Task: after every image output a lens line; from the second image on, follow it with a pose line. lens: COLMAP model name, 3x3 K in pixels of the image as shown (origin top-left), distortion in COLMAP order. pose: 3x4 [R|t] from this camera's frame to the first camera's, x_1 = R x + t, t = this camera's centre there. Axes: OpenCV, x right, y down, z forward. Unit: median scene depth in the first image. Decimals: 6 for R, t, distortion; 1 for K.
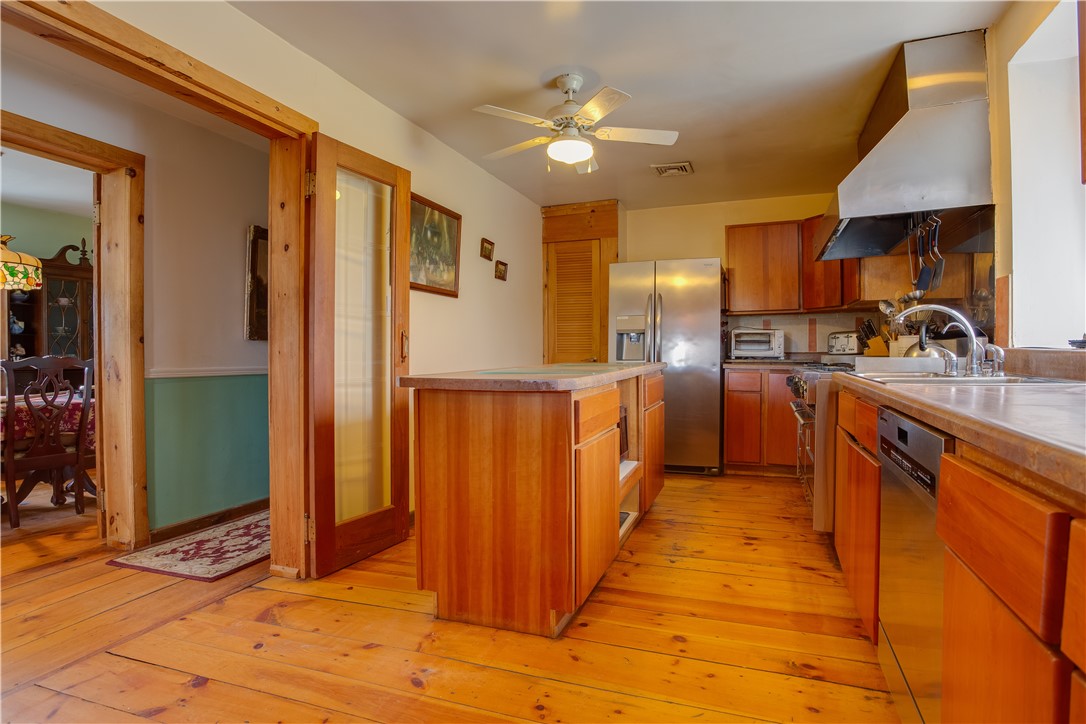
lens RADIAL K [[553.9, 0, 543.0], [0, 553.9, 362.0], [0, 0, 1]] dist [-0.082876, 0.027429]
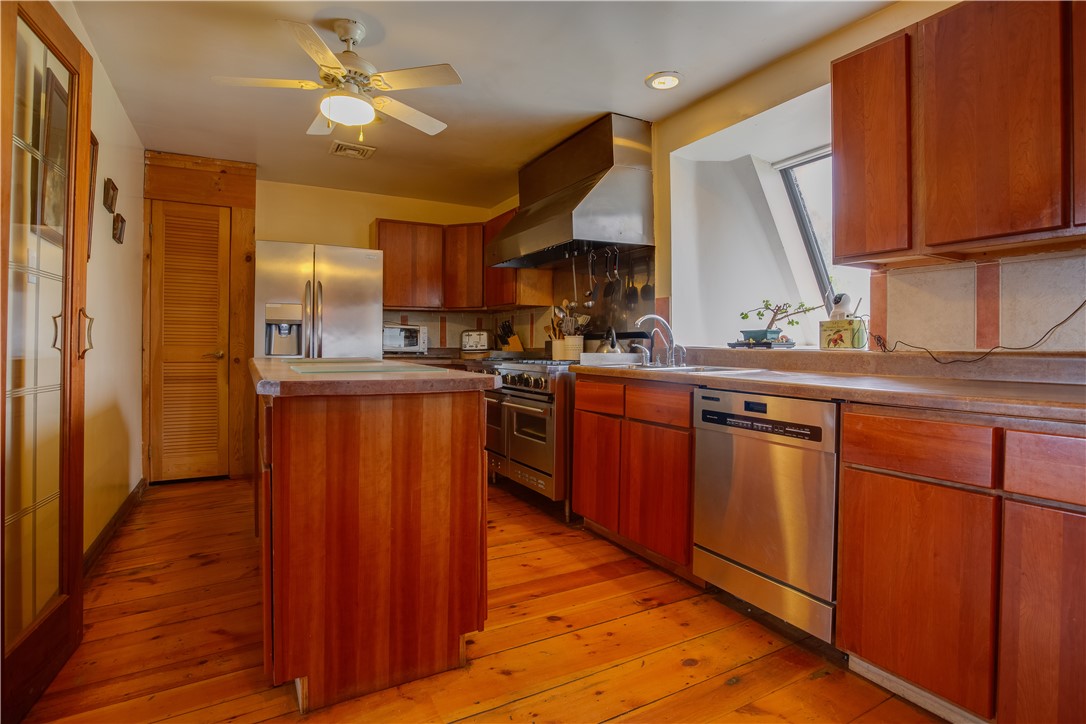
lens RADIAL K [[558.1, 0, 567.7], [0, 558.1, 349.6], [0, 0, 1]] dist [-0.075510, 0.022161]
pose [[0.630802, 0.007355, 0.775909, -0.477462], [0.002741, 0.999928, -0.011708, -0.002138], [-0.775939, 0.009512, 0.630737, 0.247127]]
